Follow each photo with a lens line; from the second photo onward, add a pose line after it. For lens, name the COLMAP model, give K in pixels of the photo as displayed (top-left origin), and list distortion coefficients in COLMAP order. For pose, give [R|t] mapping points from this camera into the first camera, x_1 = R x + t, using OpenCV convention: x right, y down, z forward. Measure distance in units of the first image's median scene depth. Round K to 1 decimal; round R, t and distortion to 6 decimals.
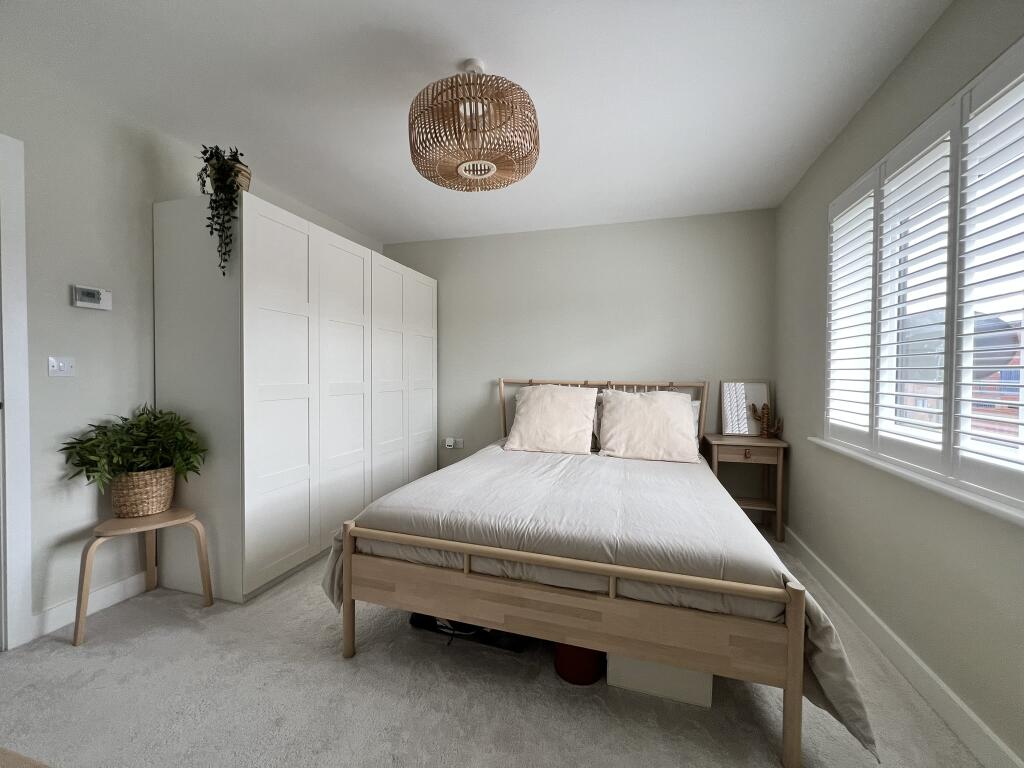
lens RADIAL K [[408.1, 0, 510.1], [0, 408.1, 381.0], [0, 0, 1]] dist [-0.000474, 0.000512]
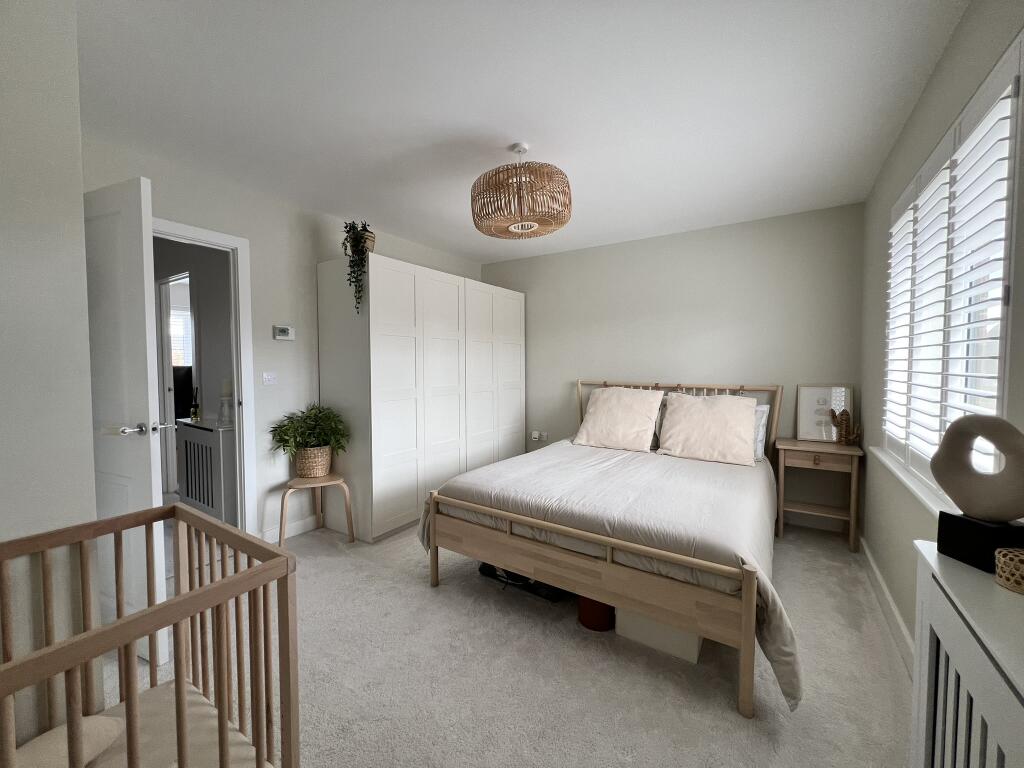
lens RADIAL K [[408.1, 0, 512.8], [0, 408.1, 380.6], [0, 0, 1]] dist [-0.000474, 0.000512]
pose [[0.959845, 0.003783, -0.280504, 0.224176], [0.002221, 0.999775, 0.021083, -0.054953], [0.280521, -0.020859, 0.959621, -0.228096]]
